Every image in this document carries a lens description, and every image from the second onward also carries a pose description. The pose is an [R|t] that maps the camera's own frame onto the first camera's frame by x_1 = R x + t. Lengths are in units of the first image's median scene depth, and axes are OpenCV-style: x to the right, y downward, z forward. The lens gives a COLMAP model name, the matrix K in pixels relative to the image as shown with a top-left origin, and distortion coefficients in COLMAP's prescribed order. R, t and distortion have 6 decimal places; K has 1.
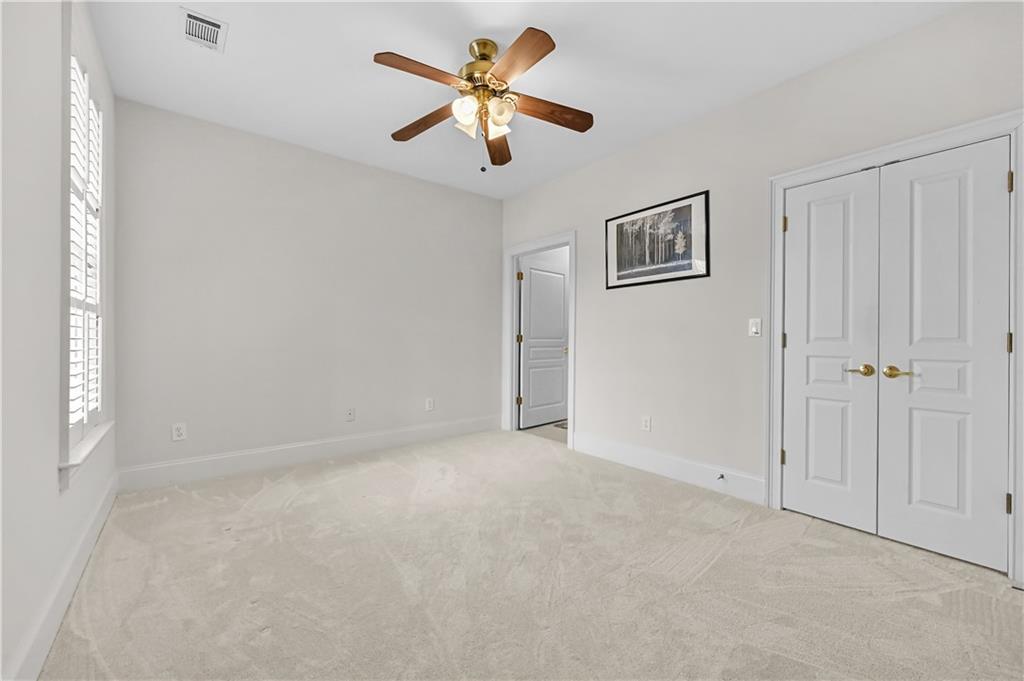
lens RADIAL K [[407.0, 0, 510.3], [0, 407.0, 338.1], [0, 0, 1]] dist [-0.001153, 0.000122]
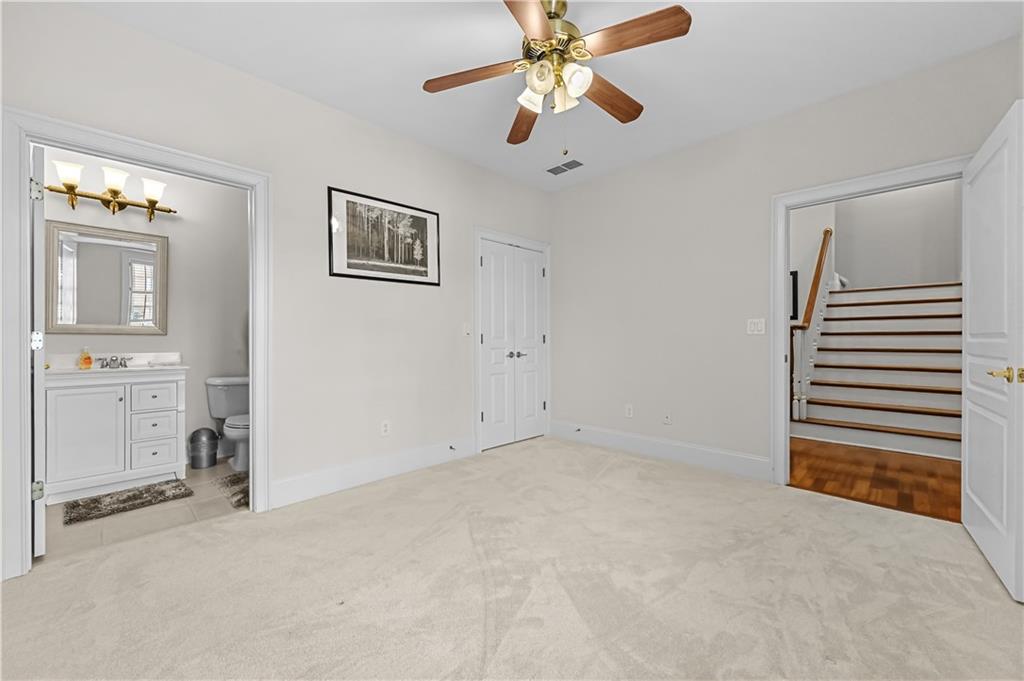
lens RADIAL K [[407.0, 0, 510.9], [0, 407.0, 336.1], [0, 0, 1]] dist [-0.001153, 0.000122]
pose [[-0.130151, -0.002489, 0.991491, -0.666971], [0.002668, 0.999992, 0.002860, -0.006714], [-0.991491, 0.003018, -0.130143, 0.871181]]
